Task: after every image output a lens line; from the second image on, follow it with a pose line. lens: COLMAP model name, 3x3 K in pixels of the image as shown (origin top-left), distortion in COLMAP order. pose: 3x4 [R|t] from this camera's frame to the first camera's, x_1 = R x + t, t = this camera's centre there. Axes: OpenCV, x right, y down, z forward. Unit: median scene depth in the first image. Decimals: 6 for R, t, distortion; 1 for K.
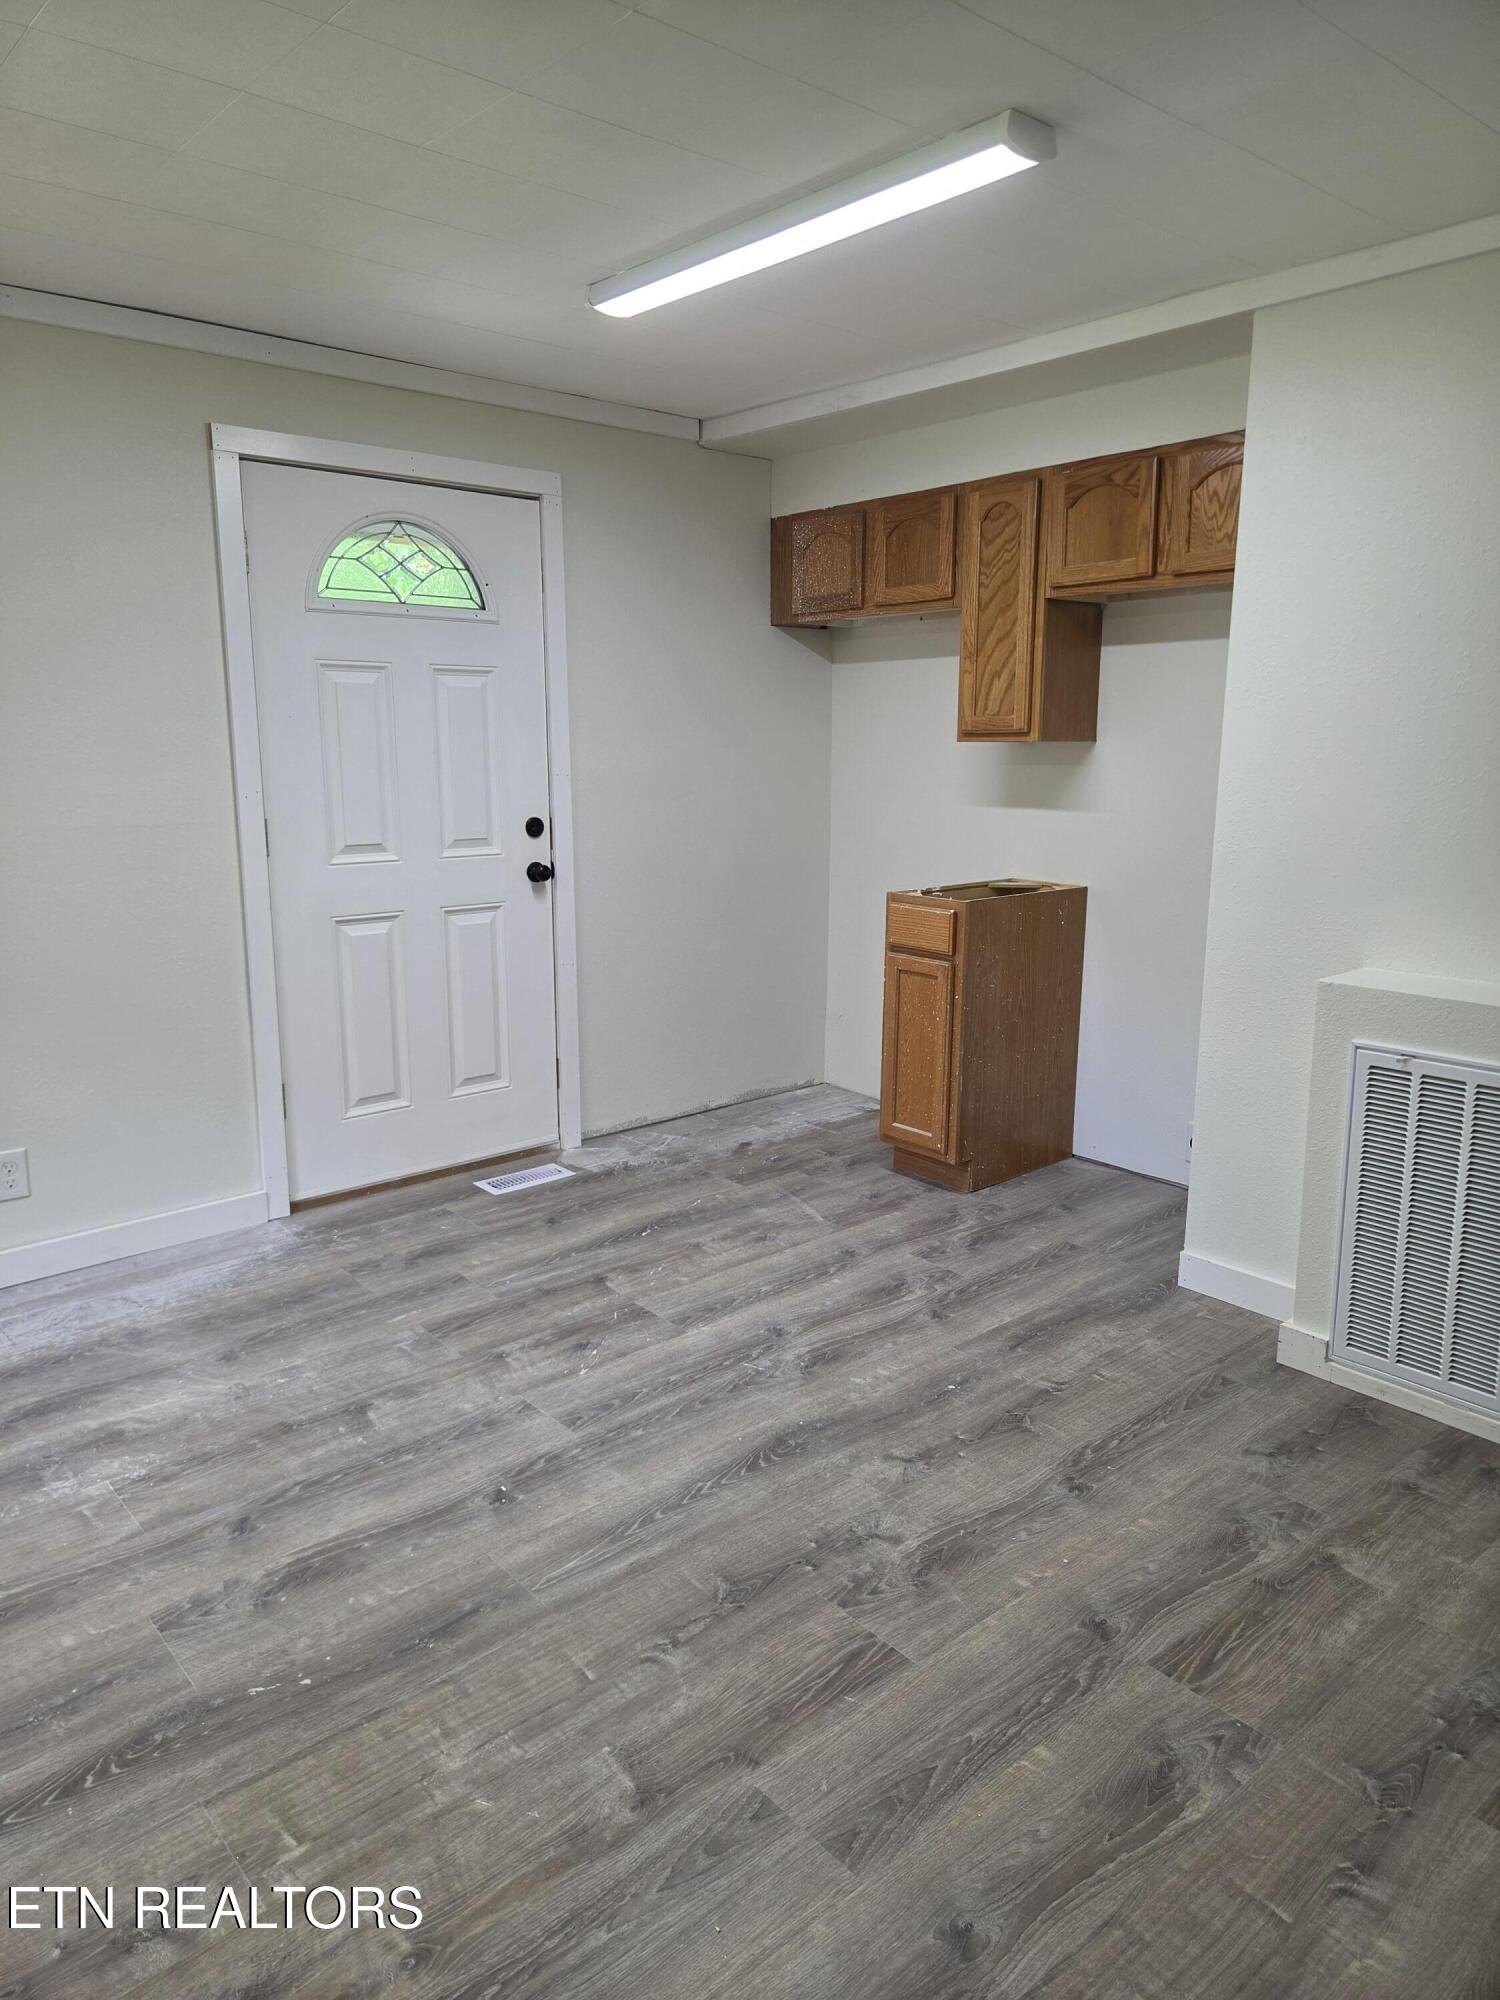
lens RADIAL K [[1350.8, 0, 750.0], [0, 1350.8, 1000.0], [0, 0, 1]] dist [0.061959, -0.038156]
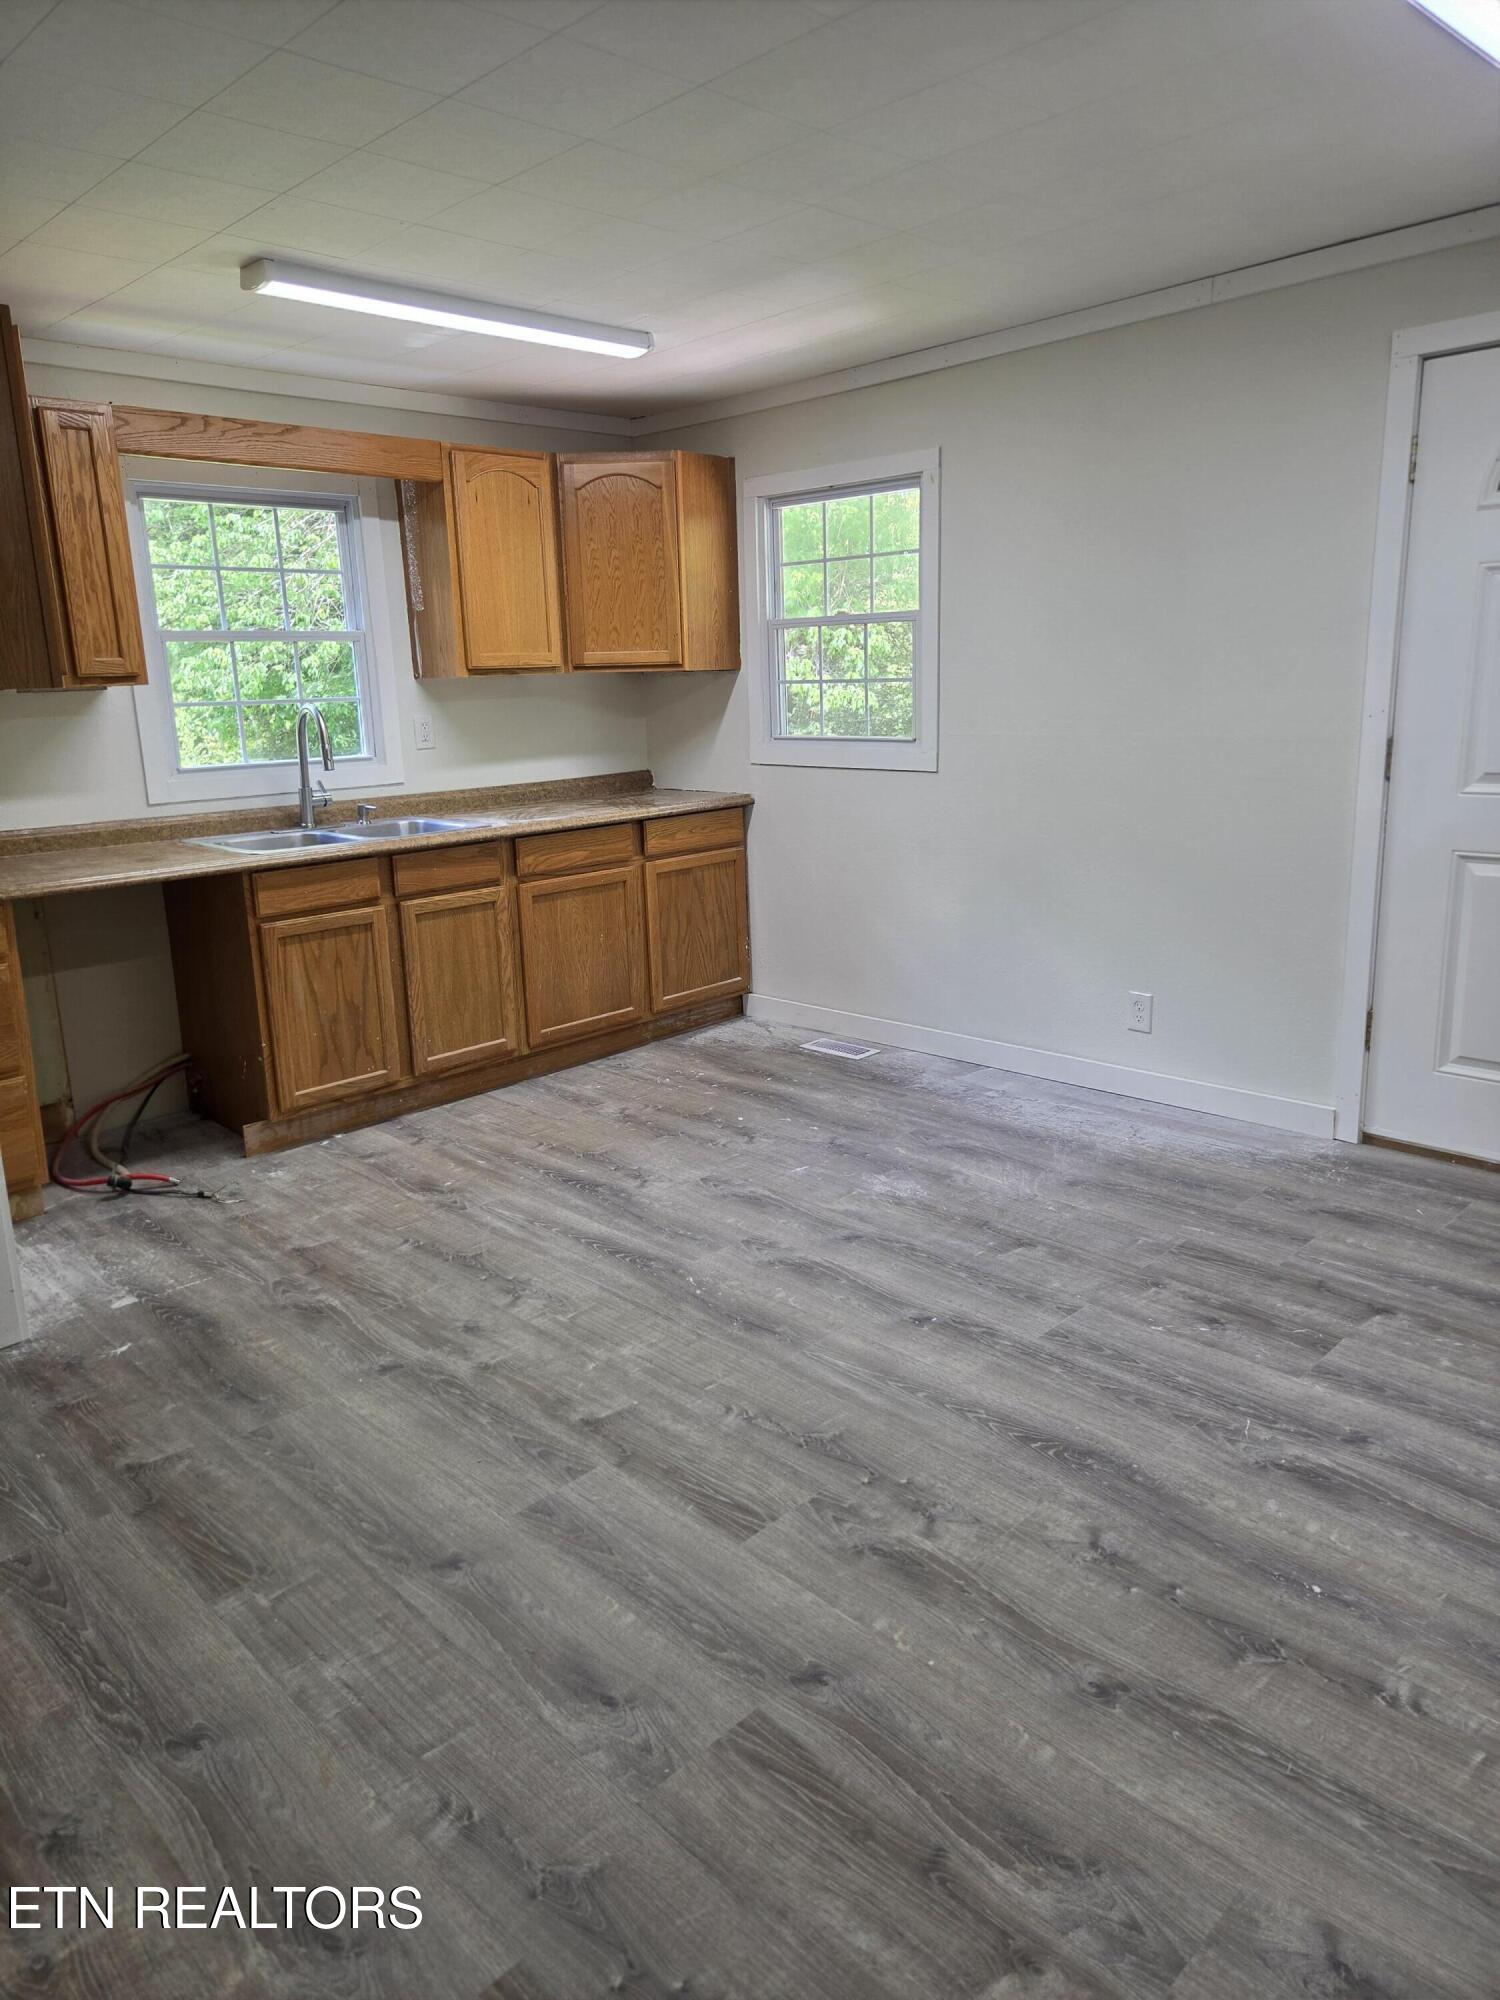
lens RADIAL K [[1350.8, 0, 750.0], [0, 1350.8, 1000.0], [0, 0, 1]] dist [0.061959, -0.038156]
pose [[0.051897, 0.234627, -0.970699, 0.726693], [-0.163205, 0.960934, 0.223541, -0.115620], [0.985226, 0.146822, 0.088162, 0.581899]]
